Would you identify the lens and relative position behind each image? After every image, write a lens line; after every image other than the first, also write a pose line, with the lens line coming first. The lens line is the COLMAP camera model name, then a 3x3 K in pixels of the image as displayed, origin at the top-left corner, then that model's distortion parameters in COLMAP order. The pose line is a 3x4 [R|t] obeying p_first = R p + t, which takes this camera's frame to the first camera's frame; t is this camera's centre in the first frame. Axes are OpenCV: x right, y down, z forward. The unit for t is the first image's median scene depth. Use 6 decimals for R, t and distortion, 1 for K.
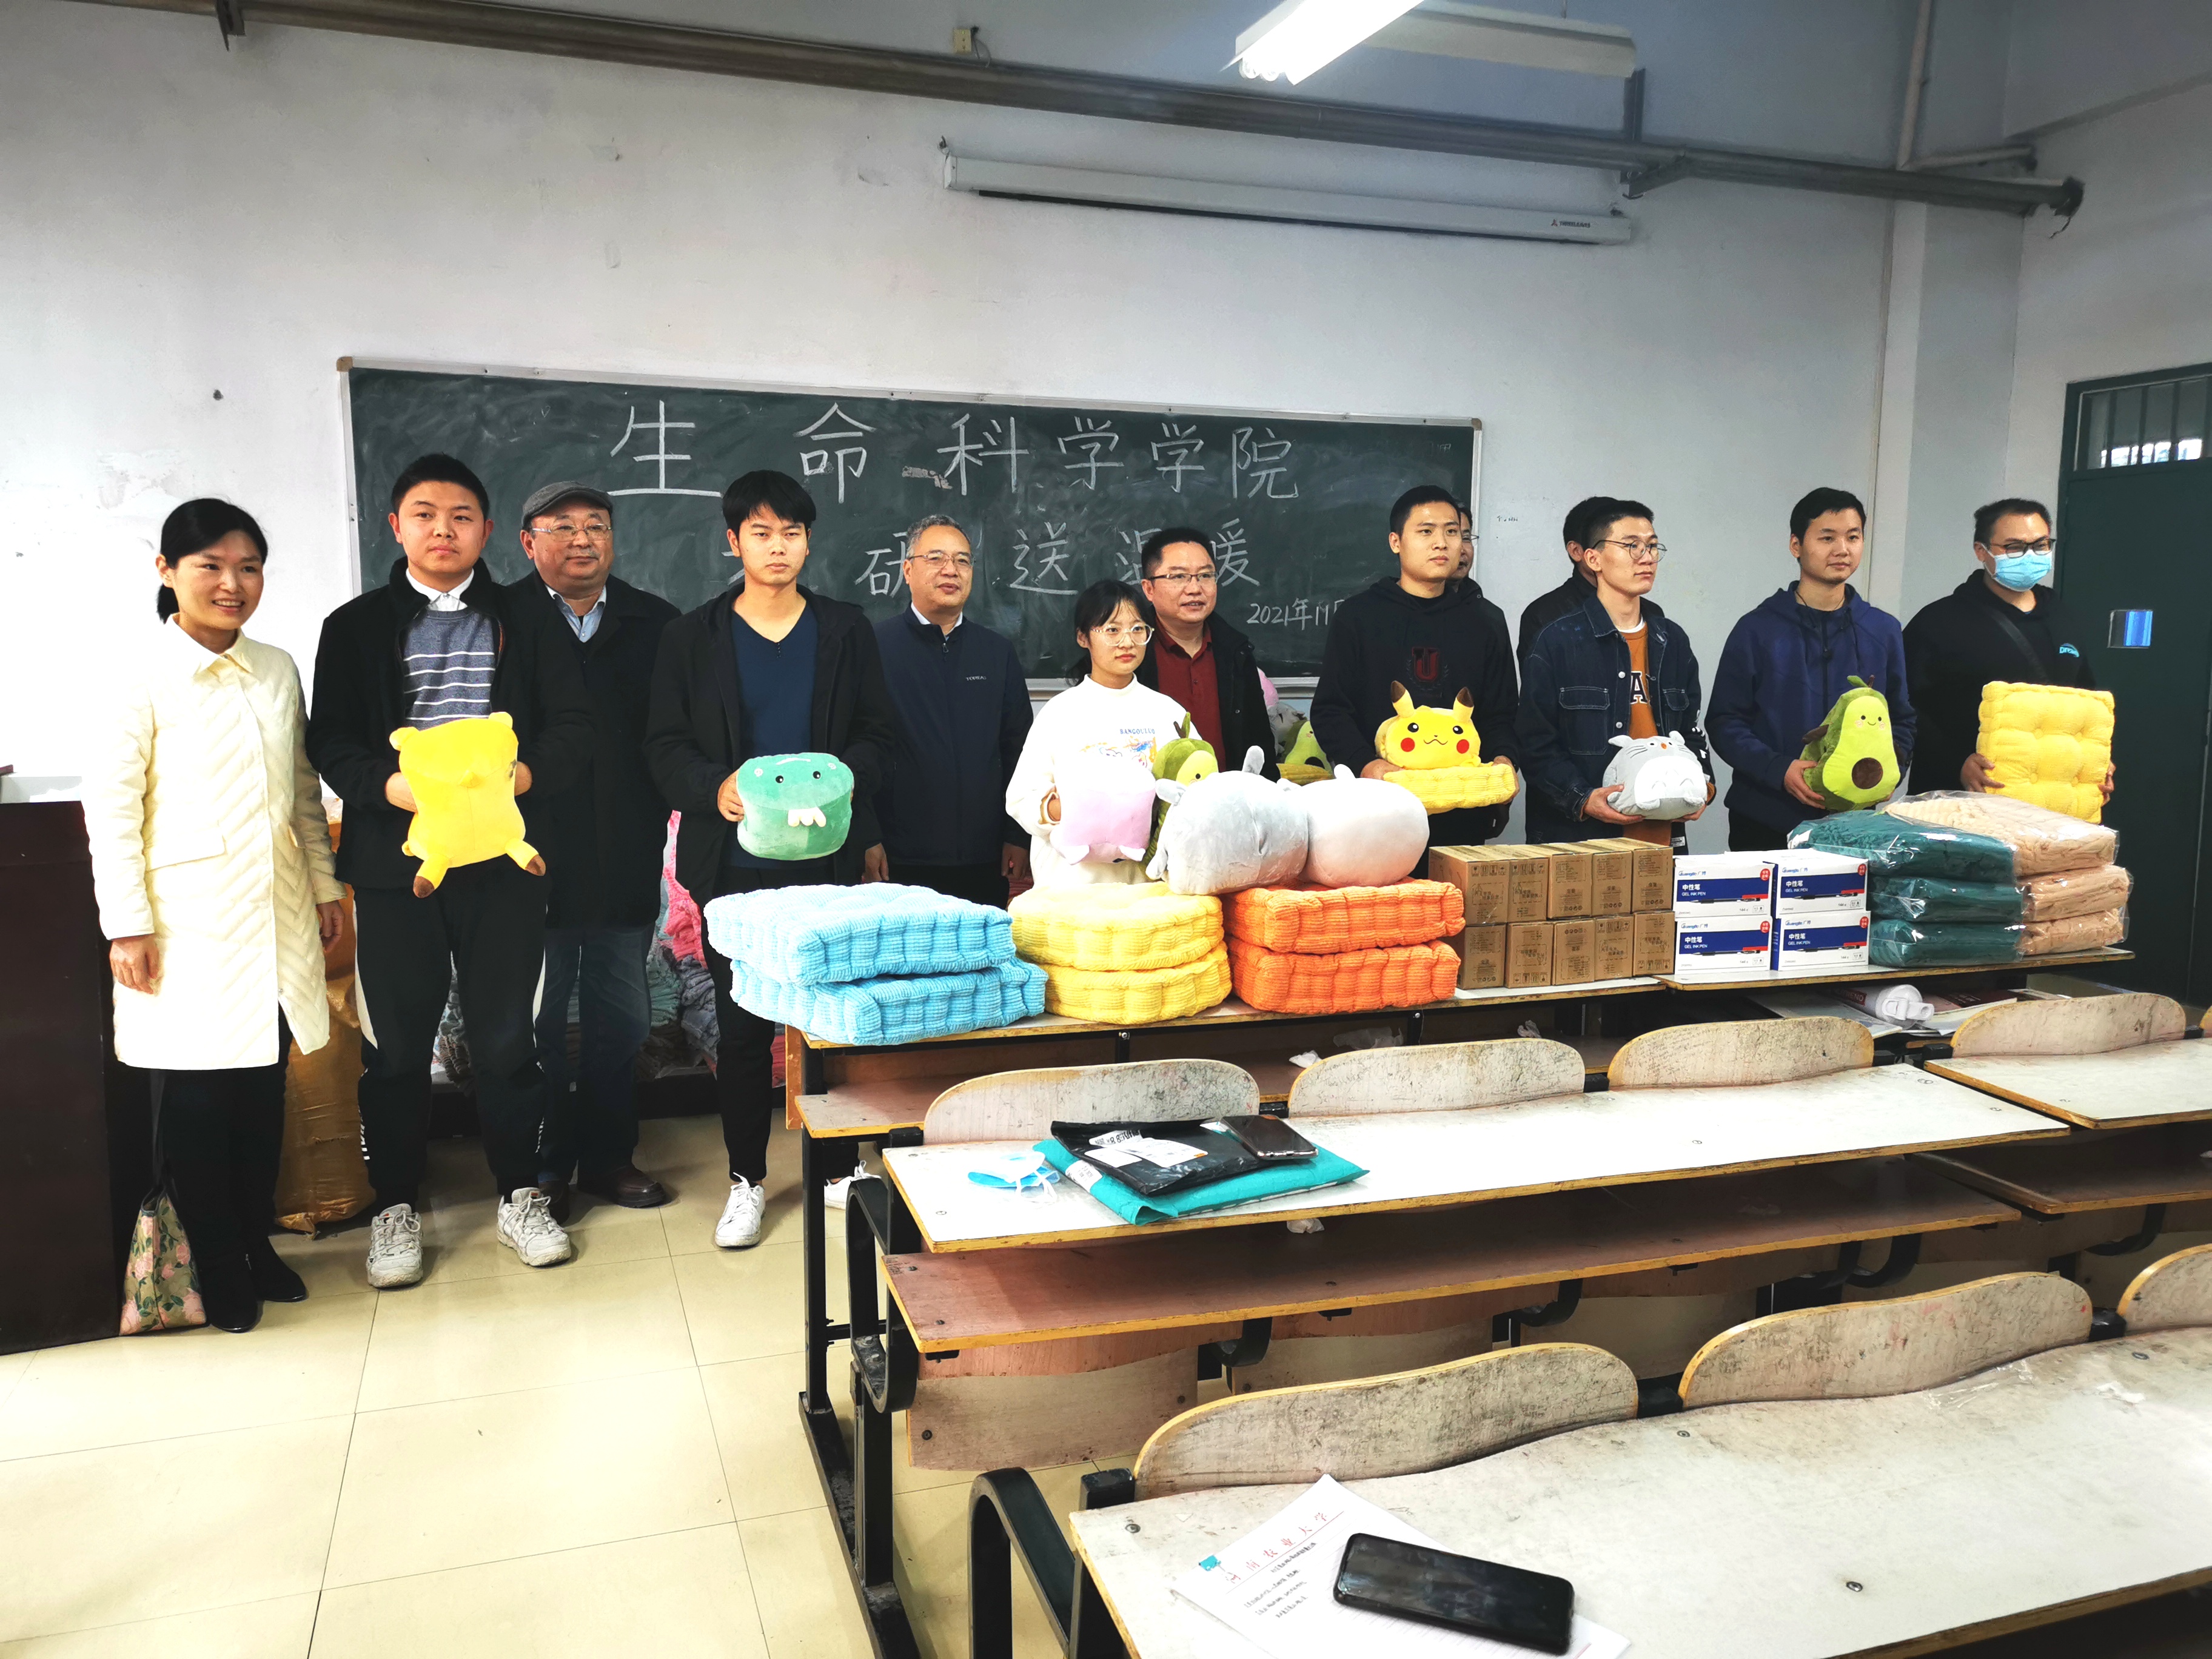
lens RADIAL K [[1765.8, 0, 1101.1], [0, 1765.8, 893.4], [0, 0, 1]] dist [0.046412, -0.001855]
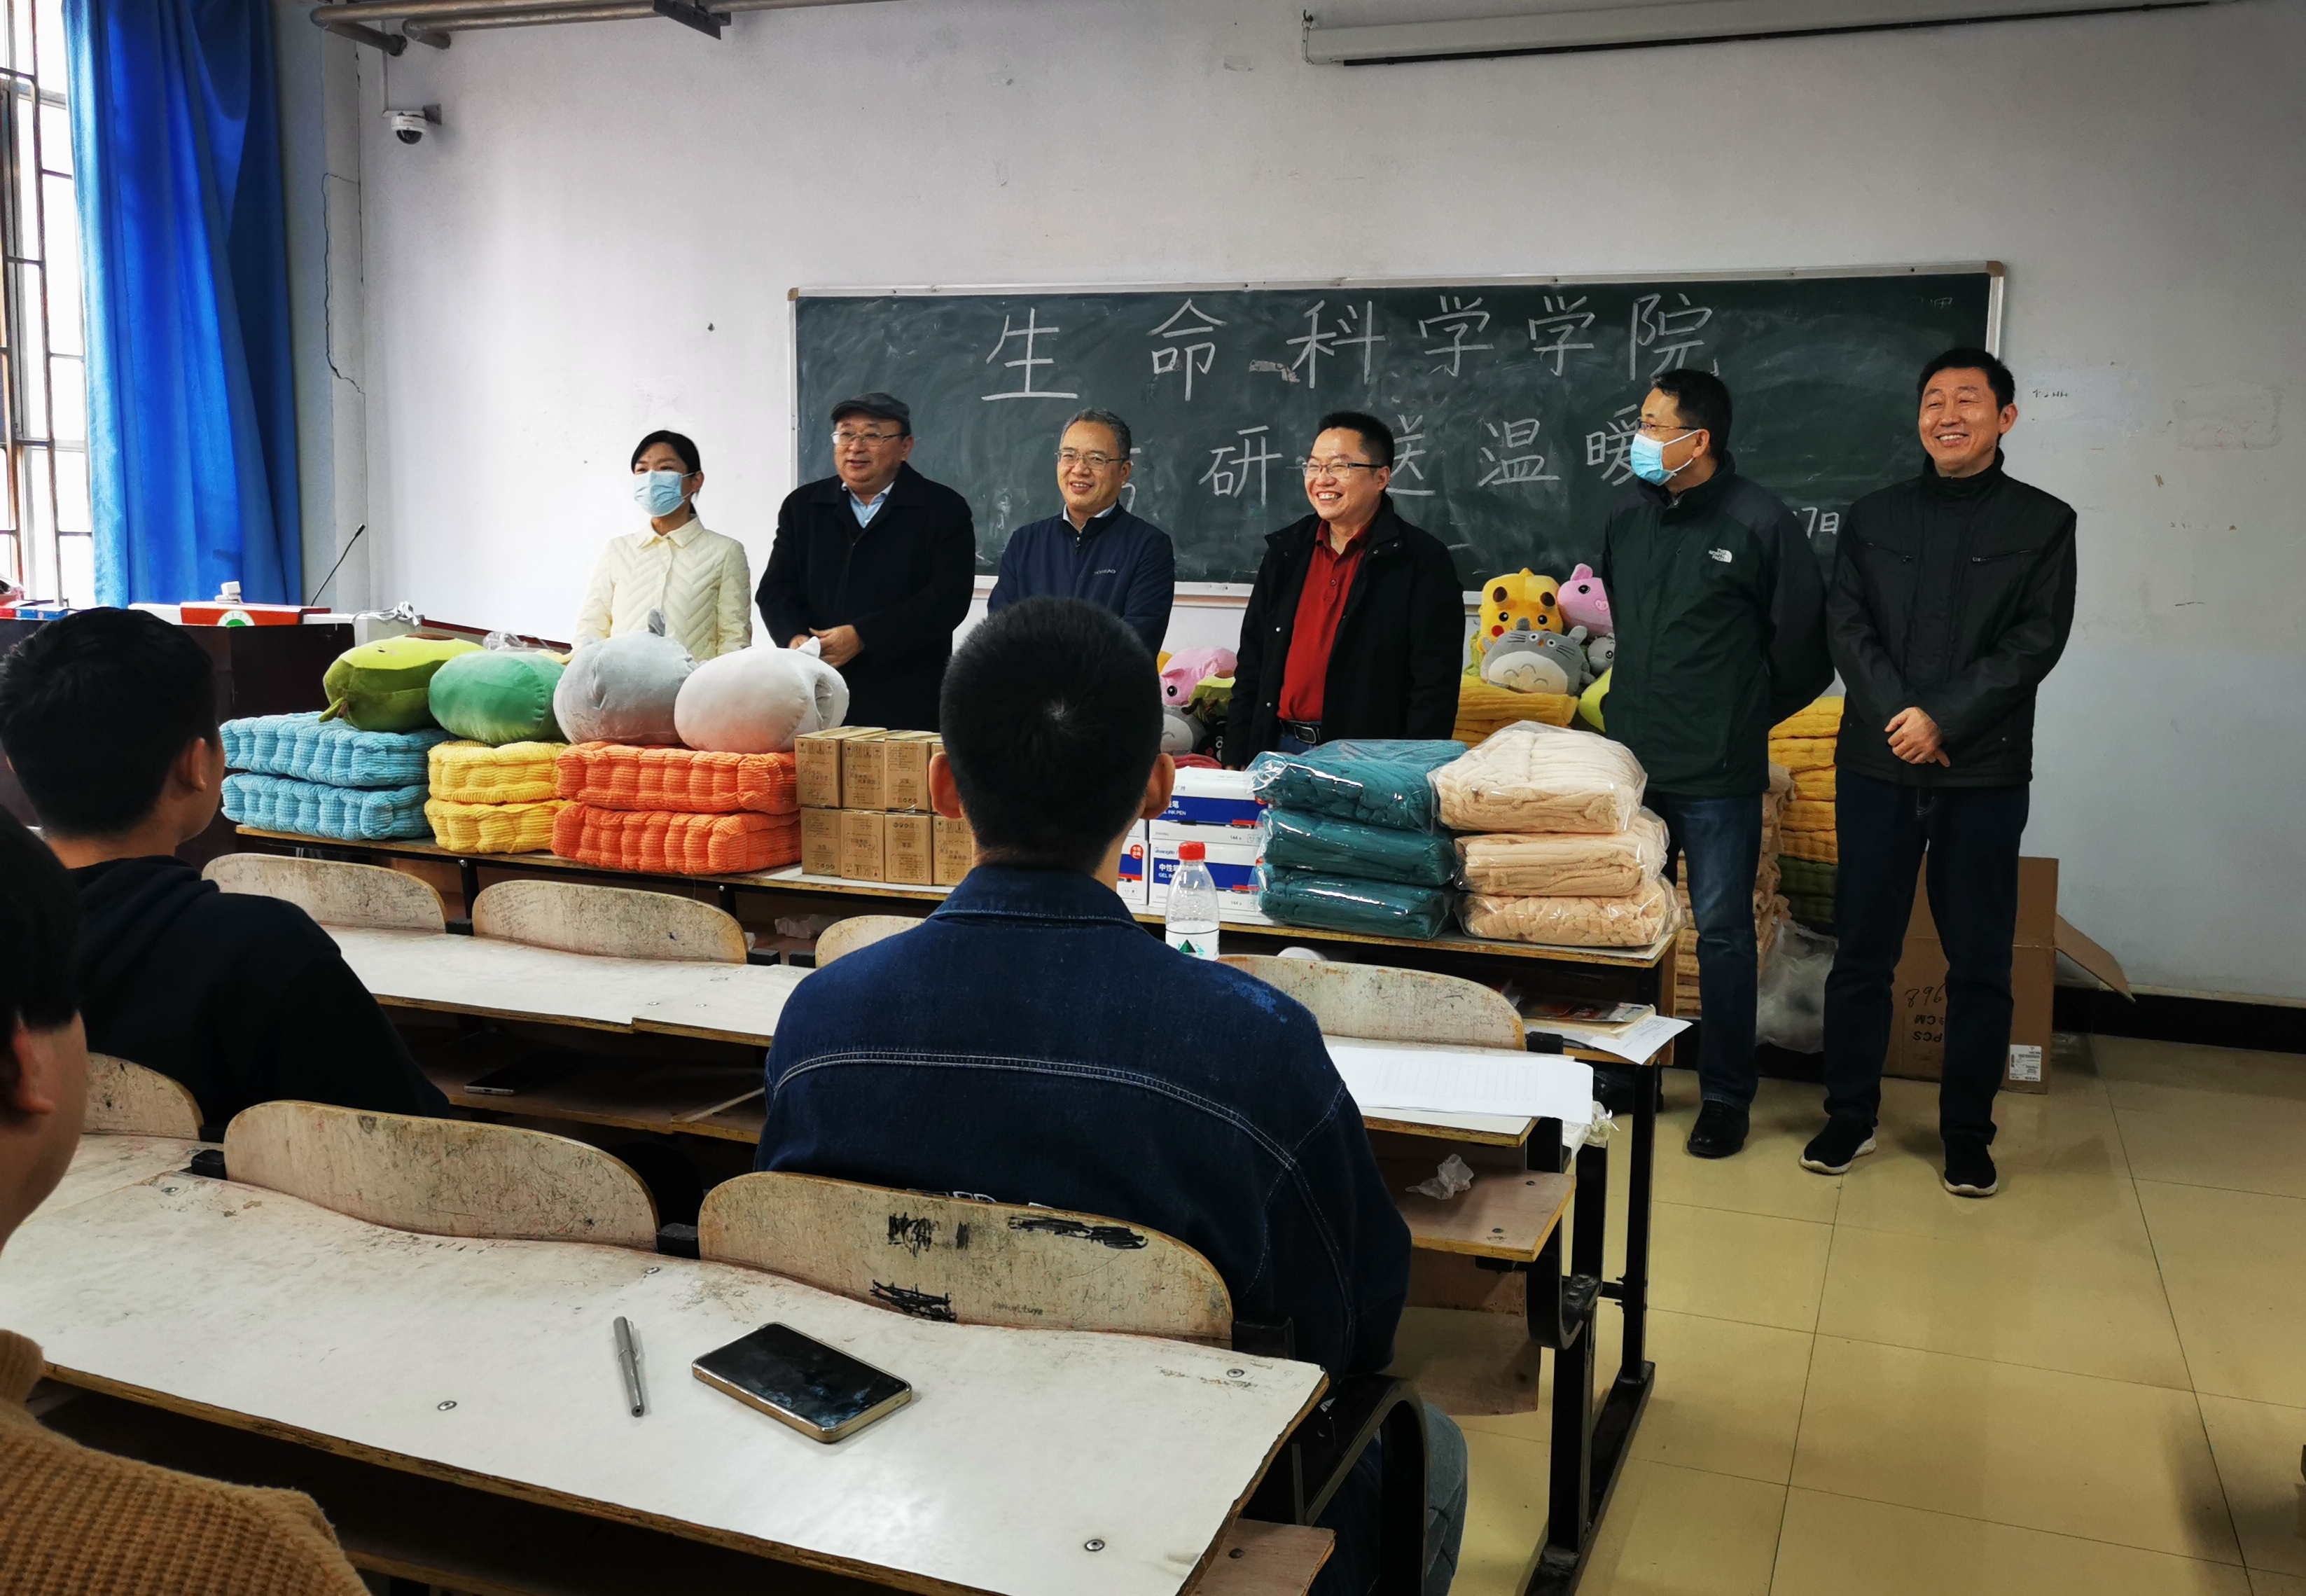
lens RADIAL K [[1999.8, 0, 1157.5], [0, 1999.8, 793.7], [0, 0, 1]] dist [0.049892, 0.005976]
pose [[0.773030, 0.092013, -0.627661, 0.553012], [-0.116520, 0.993186, 0.002091, -0.006773], [0.623576, 0.071518, 0.778484, 0.150811]]
